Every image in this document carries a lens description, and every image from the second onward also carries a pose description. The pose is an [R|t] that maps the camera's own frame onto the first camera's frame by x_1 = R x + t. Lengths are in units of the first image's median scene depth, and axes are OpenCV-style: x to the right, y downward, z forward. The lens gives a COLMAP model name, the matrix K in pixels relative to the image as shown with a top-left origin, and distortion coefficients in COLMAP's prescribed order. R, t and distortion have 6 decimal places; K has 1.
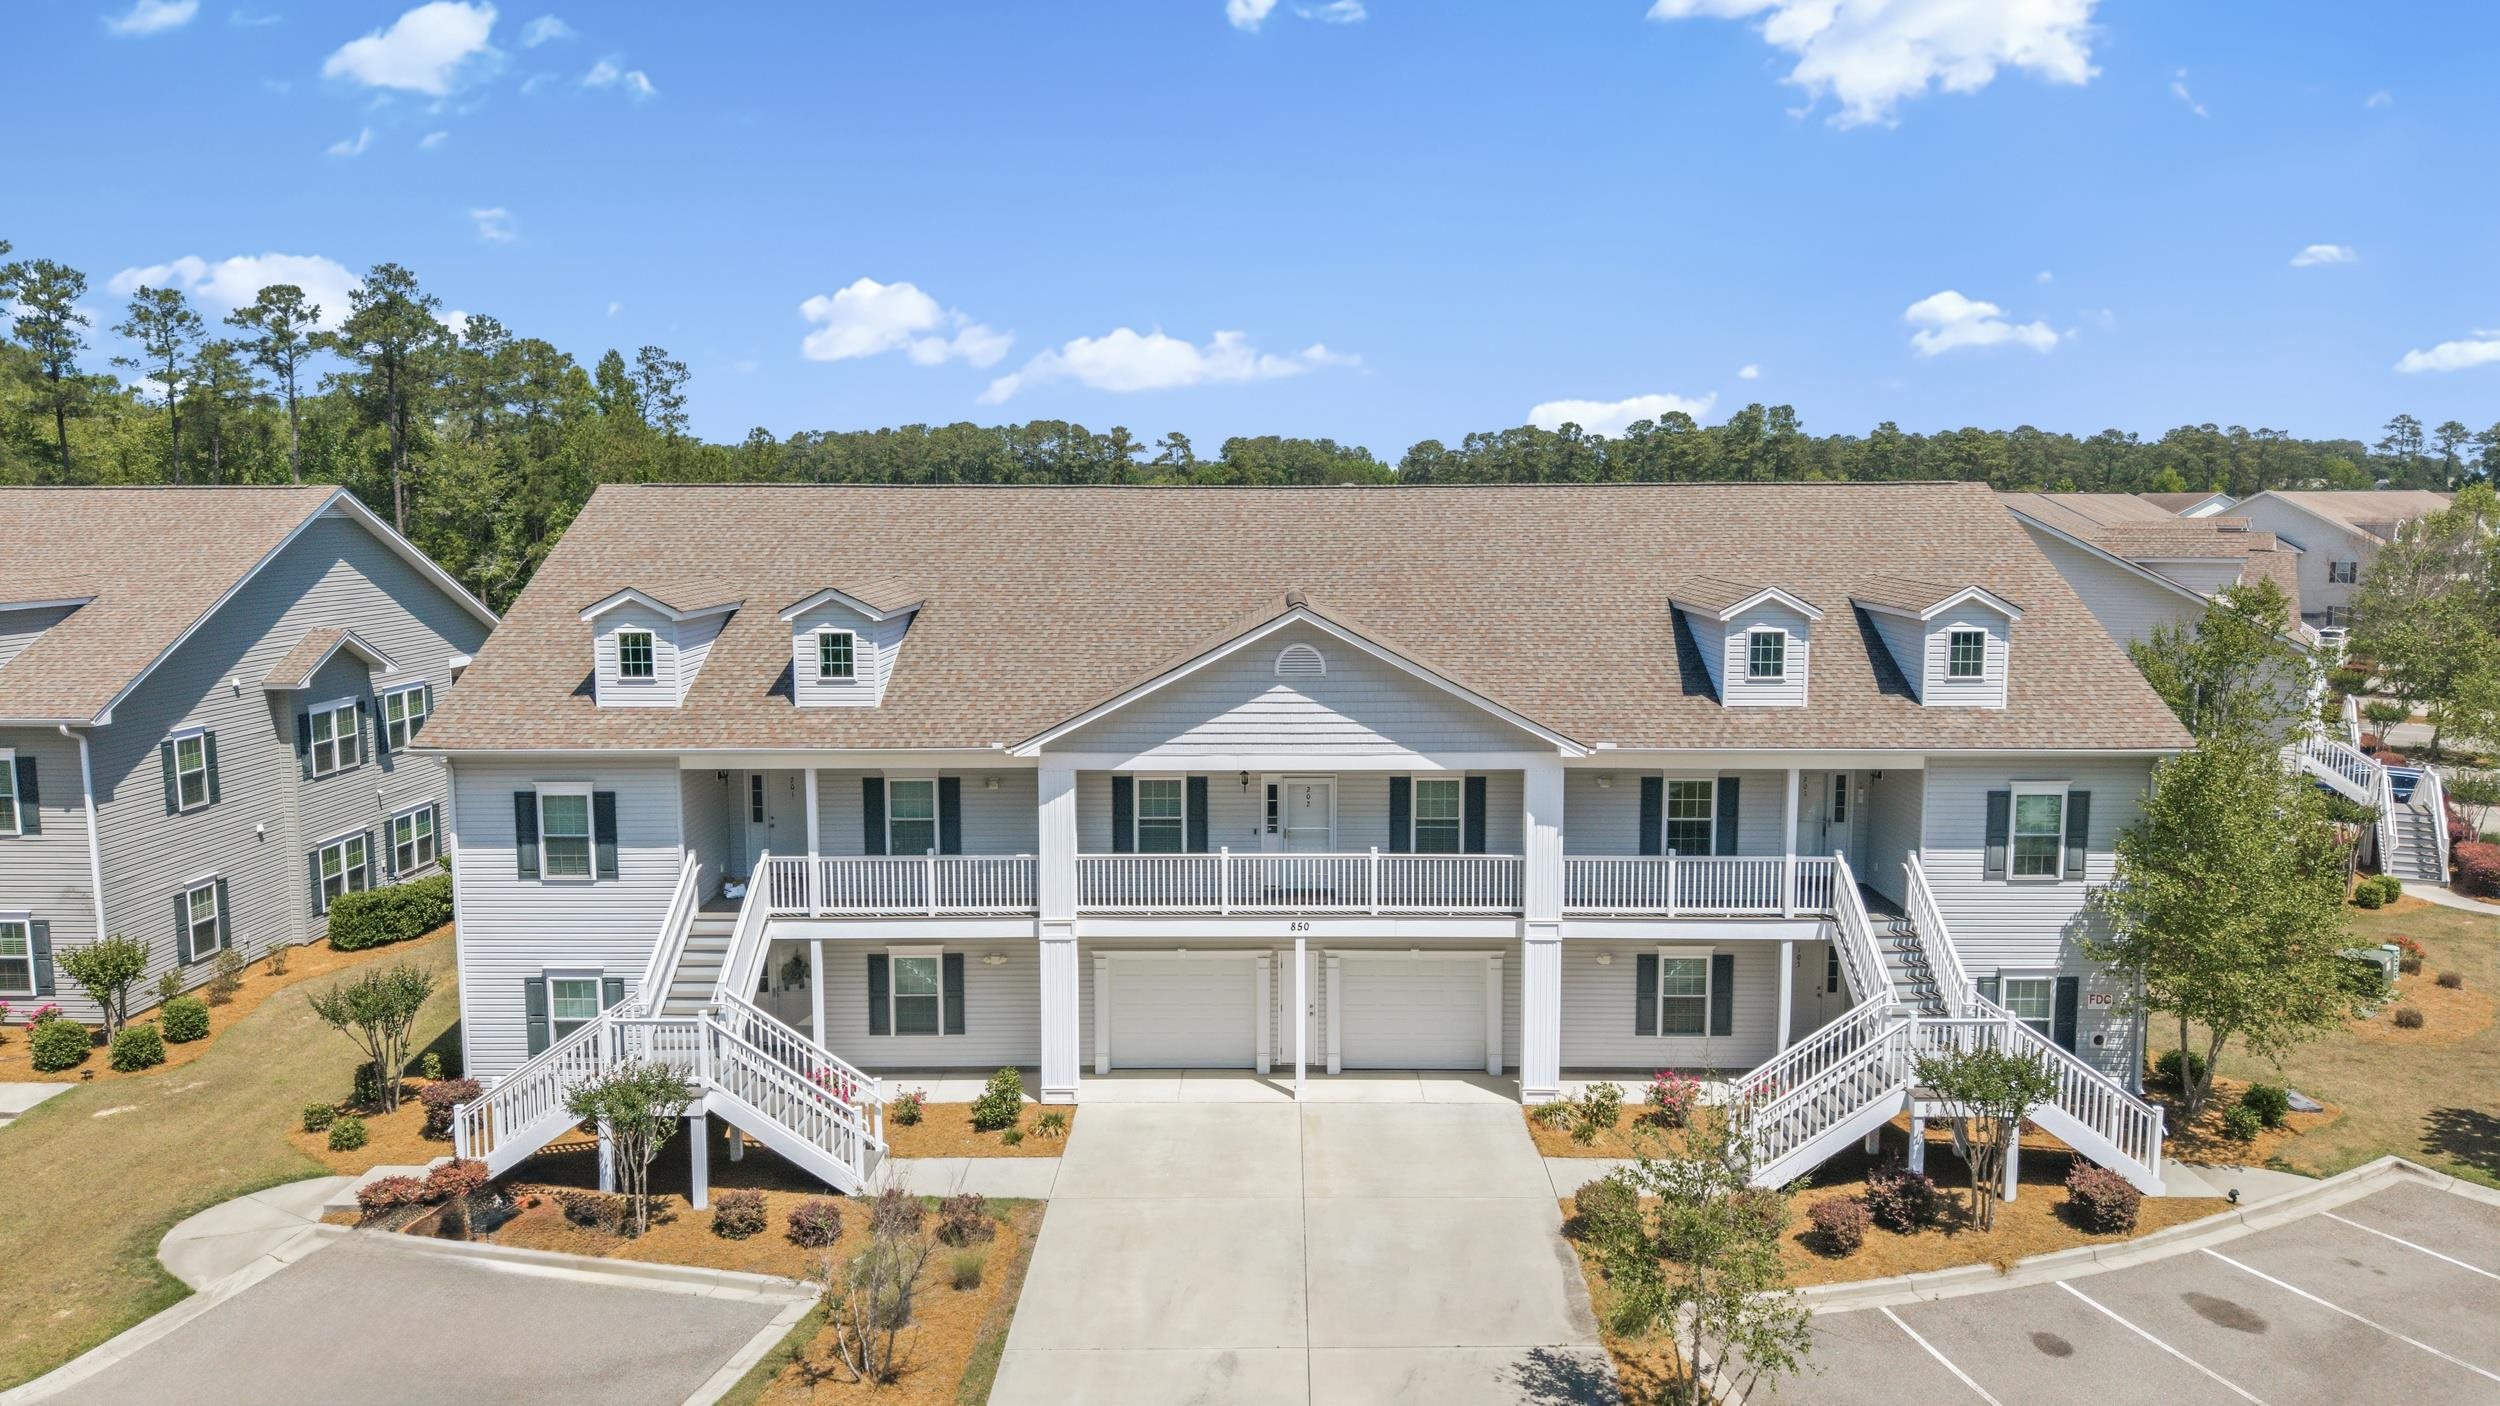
lens RADIAL K [[1733.7, 0, 1269.1], [0, 1733.7, 699.8], [0, 0, 1]] dist [0.001809, 0.000568]
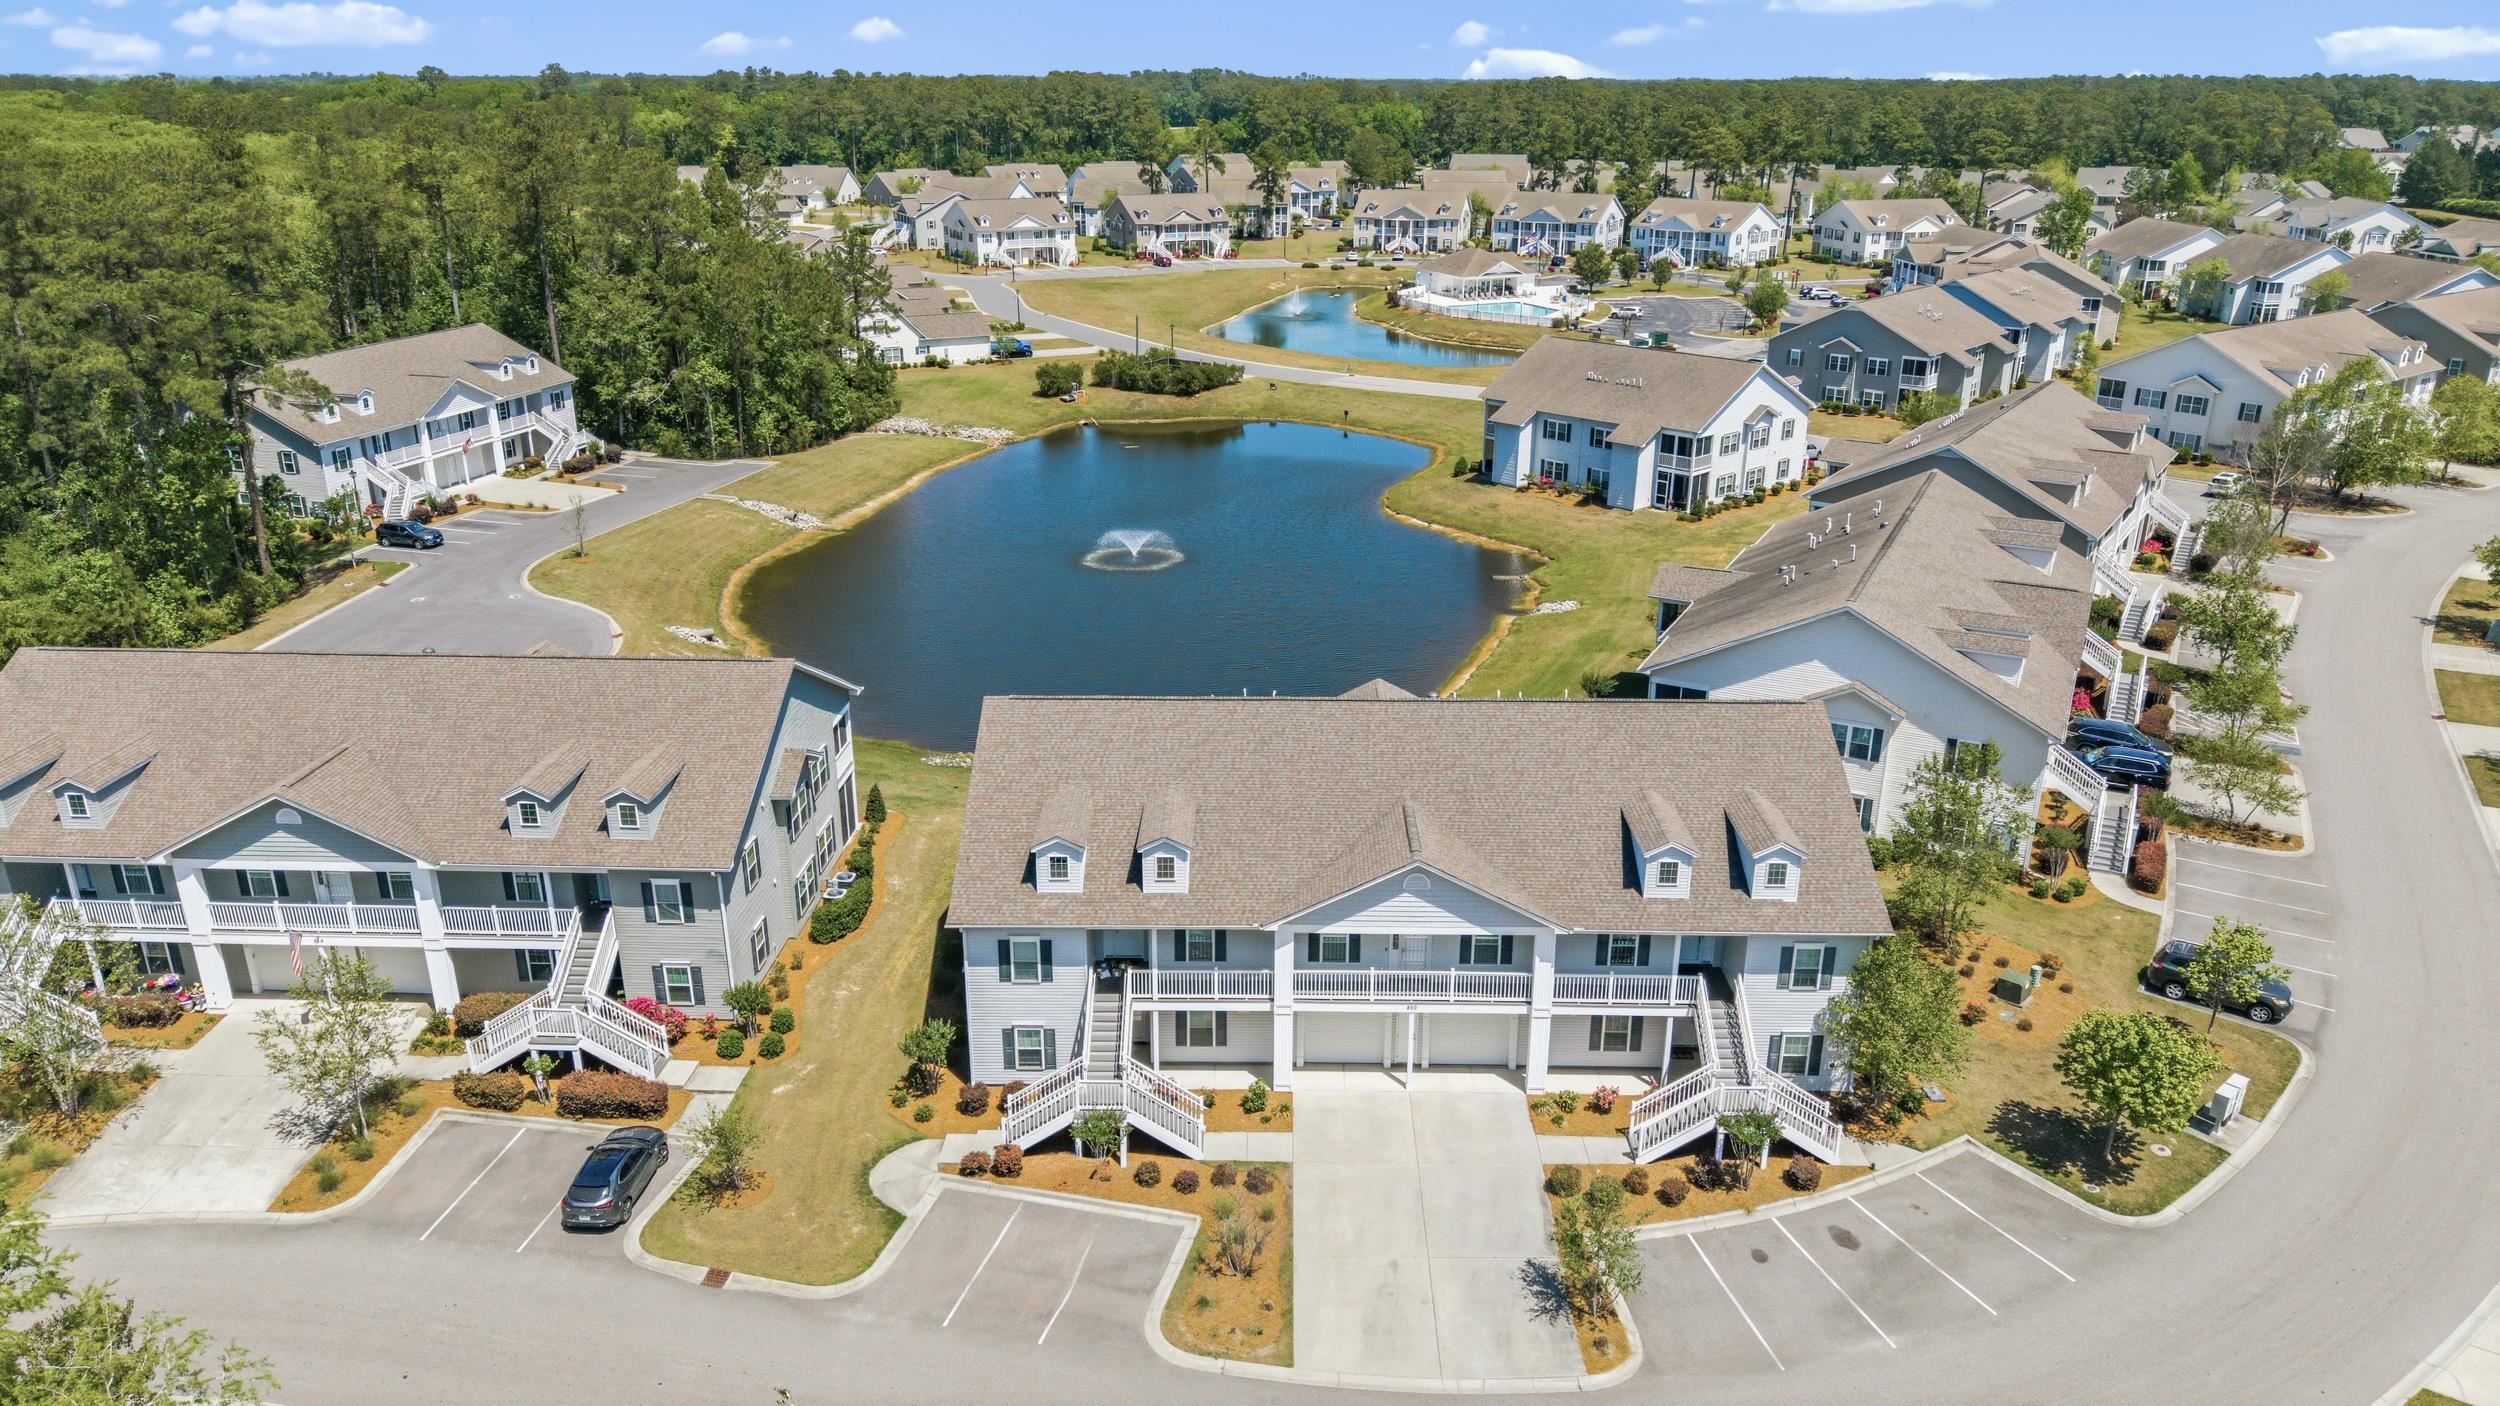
lens RADIAL K [[1802.5, 0, 1250.0], [0, 1802.5, 703.0], [0, 0, 1]] dist [-0.002106, -0.003165]
pose [[0.999961, 0.004856, -0.007427, -0.147306], [-0.002884, 0.969383, 0.245537, -0.679511], [0.008392, -0.245506, 0.969359, -0.828745]]
